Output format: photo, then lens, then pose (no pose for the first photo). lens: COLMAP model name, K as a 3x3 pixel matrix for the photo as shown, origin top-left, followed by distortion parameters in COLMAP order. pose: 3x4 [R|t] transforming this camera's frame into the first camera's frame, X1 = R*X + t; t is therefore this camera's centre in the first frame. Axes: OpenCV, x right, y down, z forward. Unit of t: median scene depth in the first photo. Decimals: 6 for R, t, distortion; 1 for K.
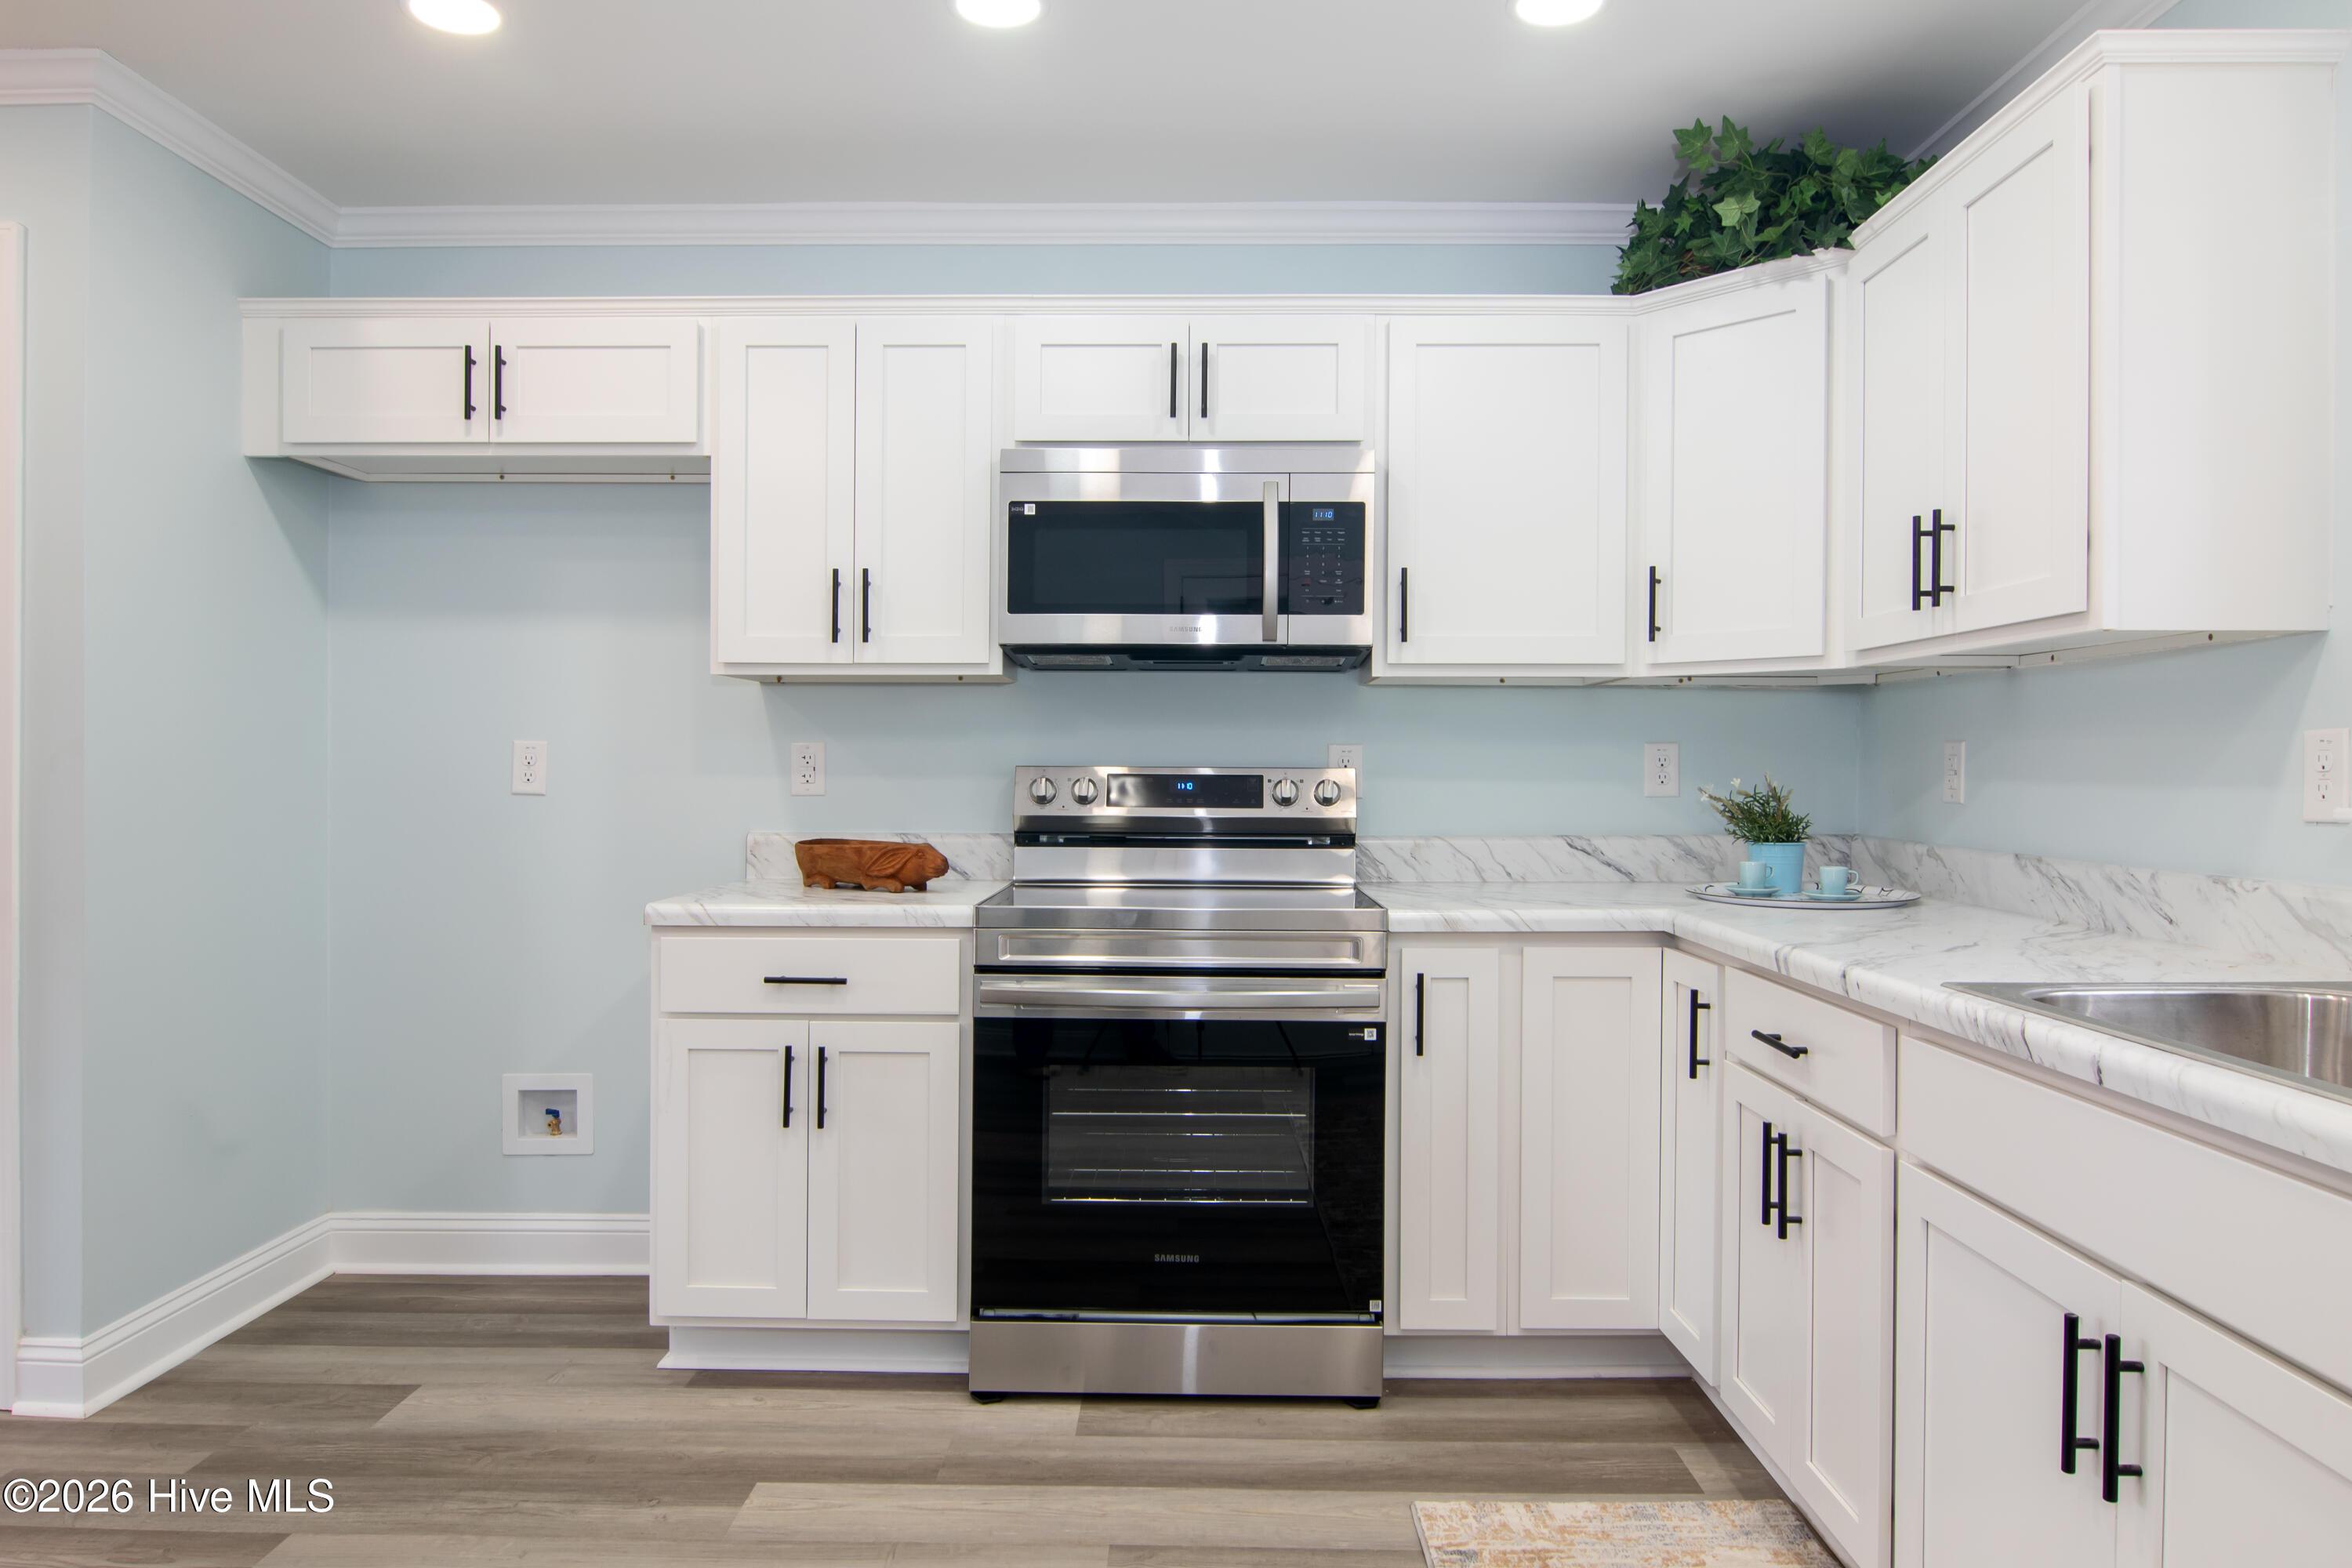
lens RADIAL K [[1490.0, 0, 1189.5], [0, 1490.0, 778.4], [0, 0, 1]] dist [-0.004666, -0.004494]
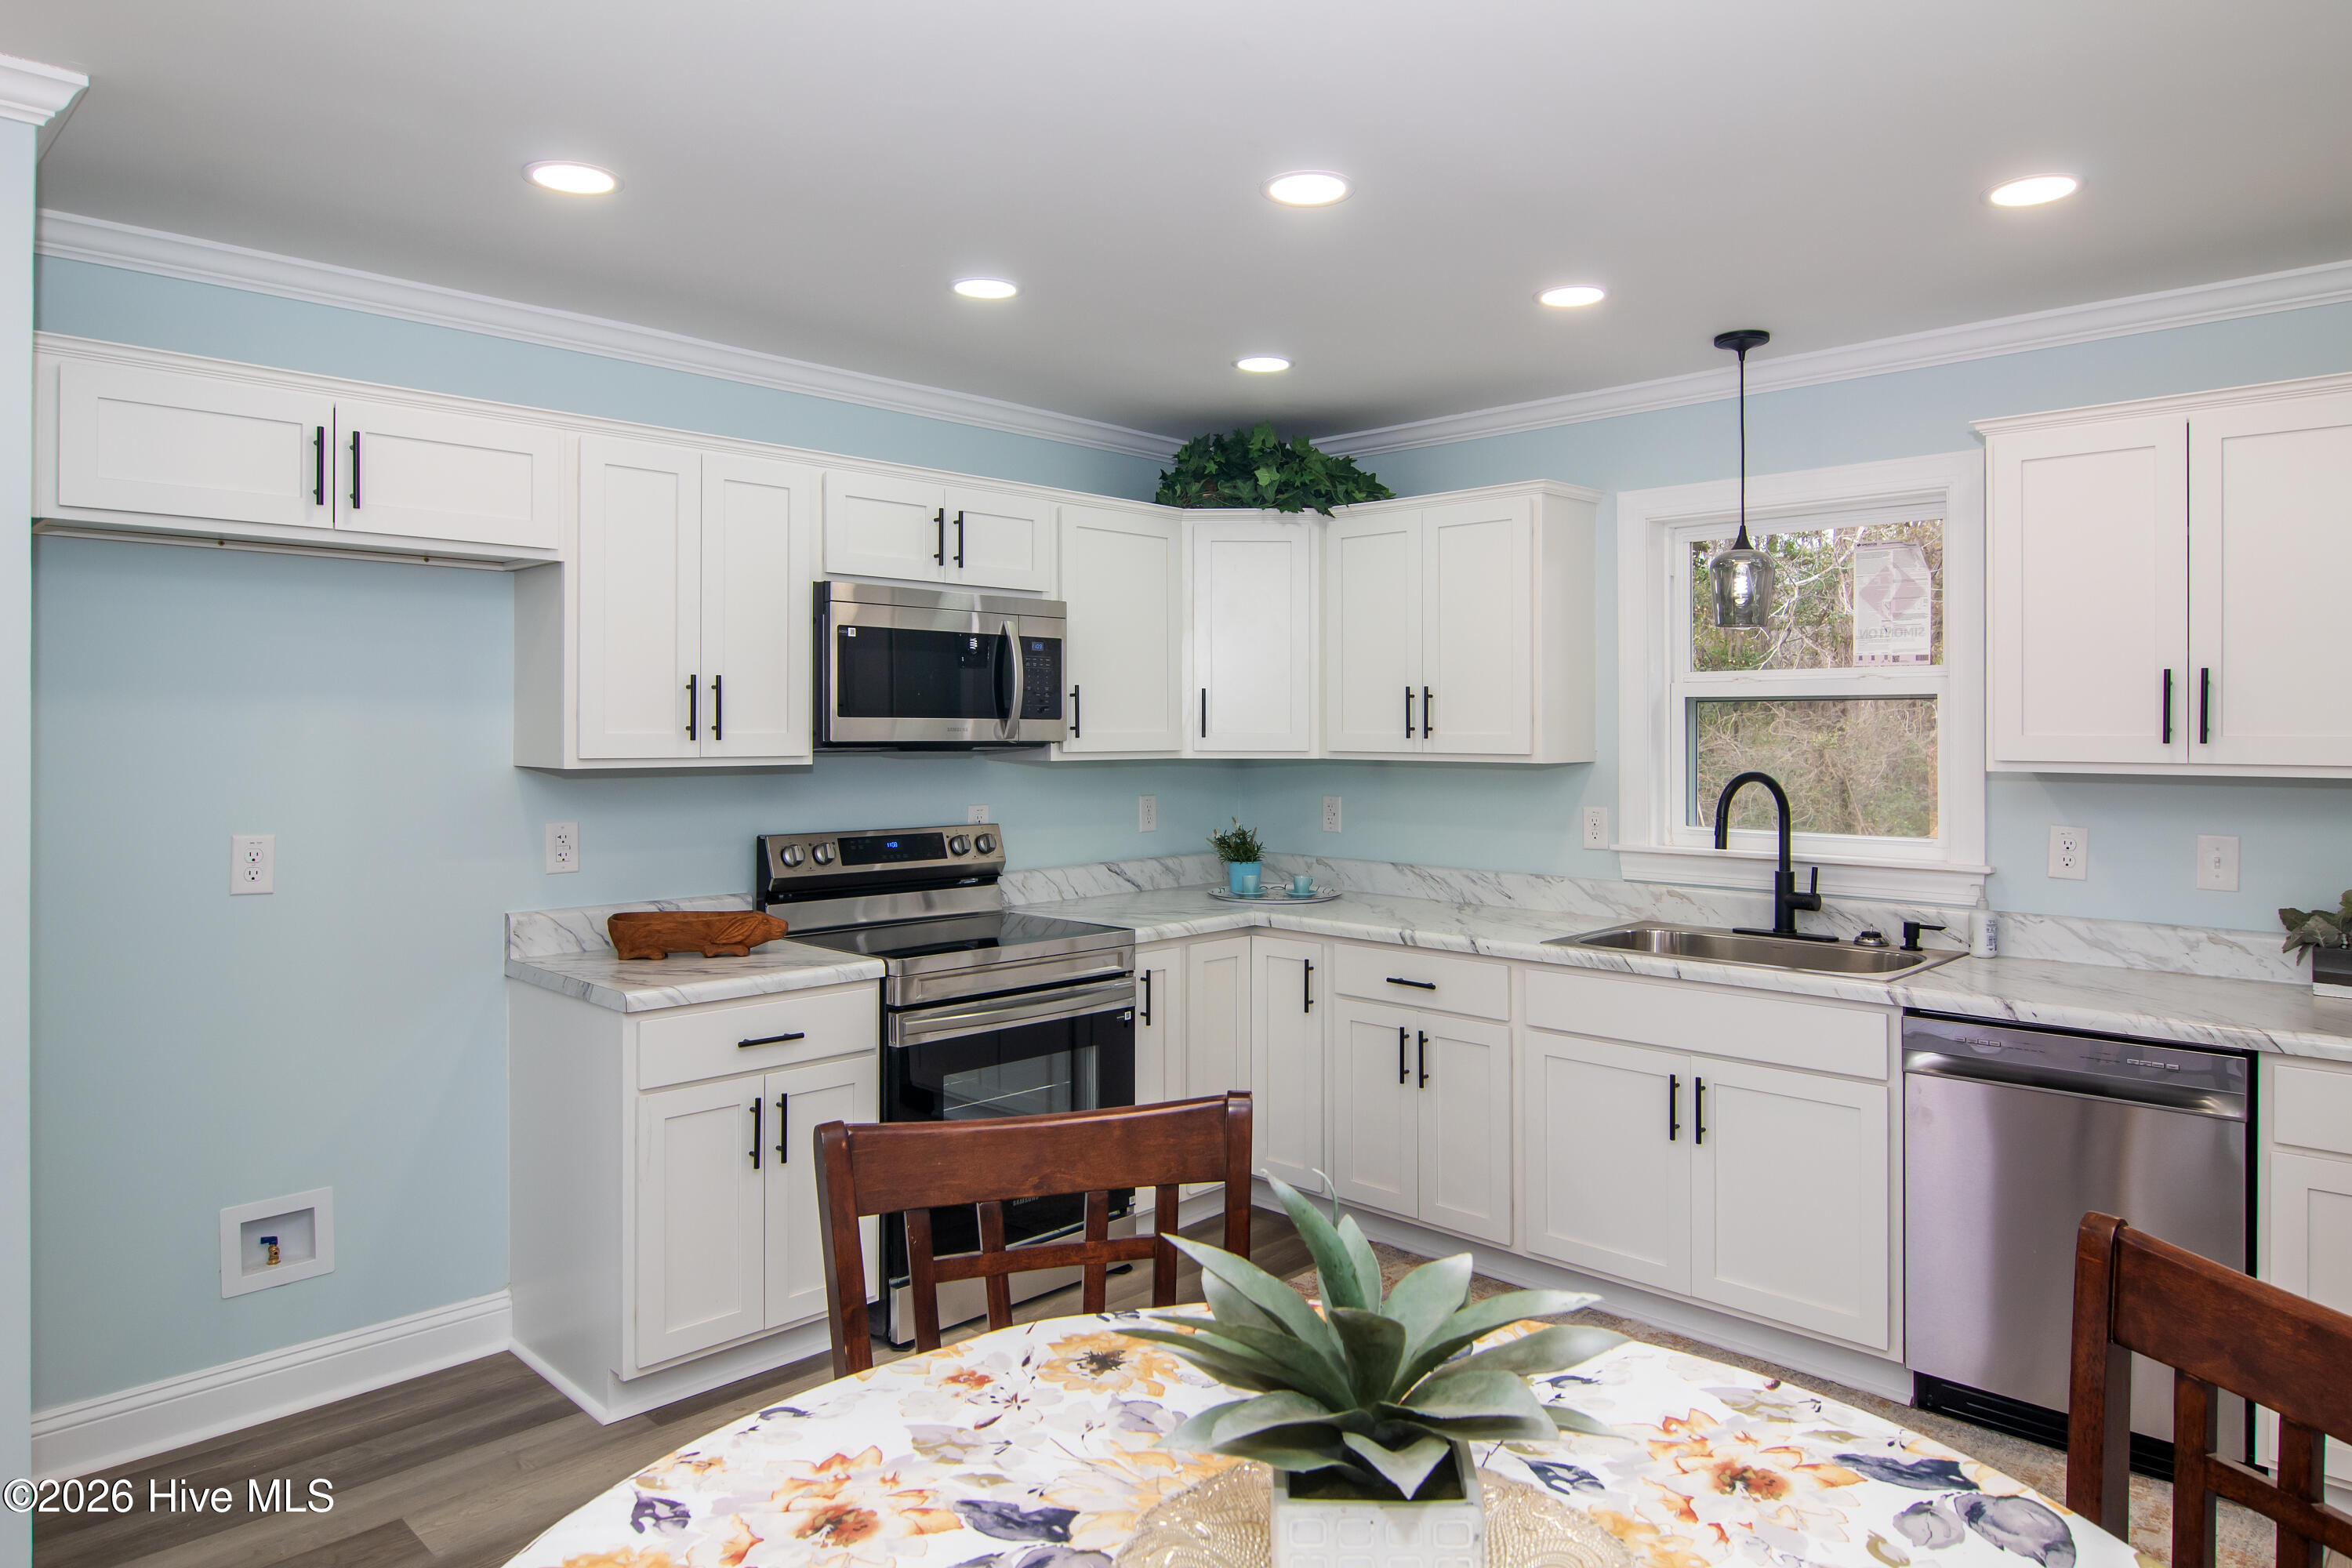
lens RADIAL K [[1490.0, 0, 1154.0], [0, 1490.0, 735.7], [0, 0, 1]] dist [-0.004666, -0.004494]
pose [[0.683619, -0.007553, 0.729800, -0.892991], [0.006032, 0.999971, 0.004700, -0.106260], [-0.729814, 0.001189, 0.683645, -0.022295]]
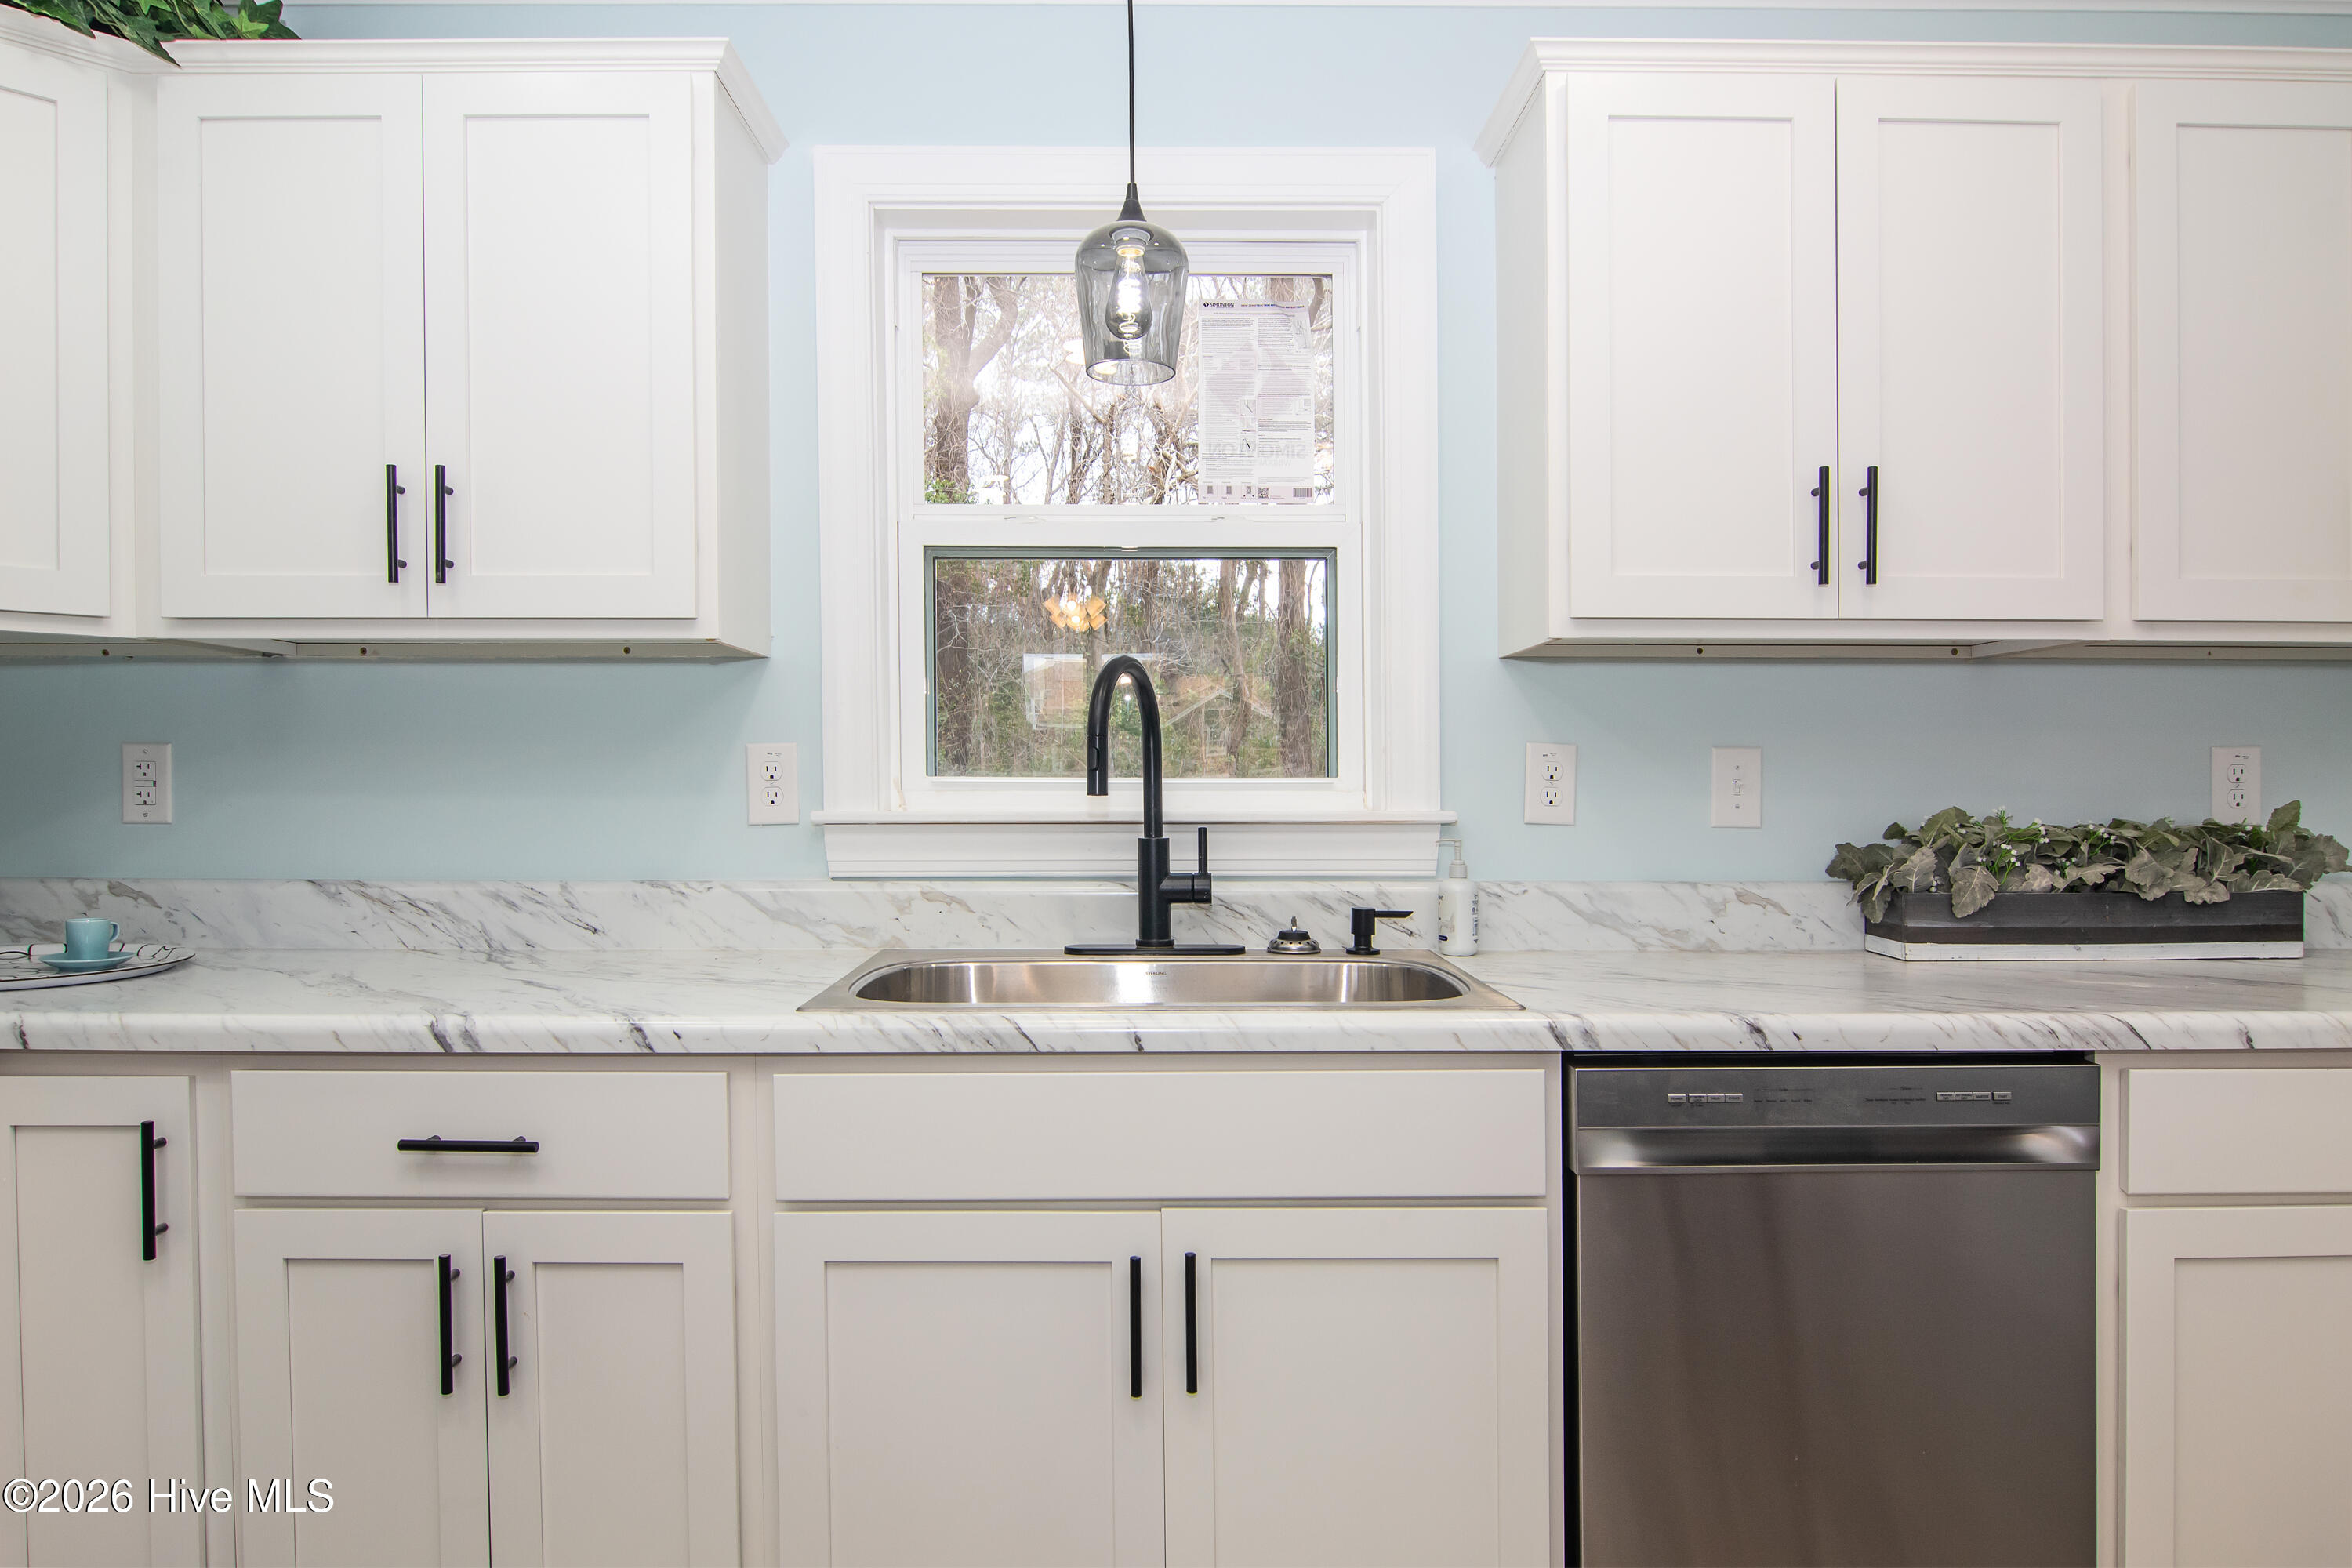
lens RADIAL K [[1556.4, 0, 1145.5], [0, 1556.4, 785.5], [0, 0, 1]] dist [-0.015474, 0.003069]
pose [[-0.033684, -0.013132, 0.999346, -0.309680], [0.006602, 0.999889, 0.013362, -0.010137], [-0.999411, 0.007047, -0.033594, 0.519844]]
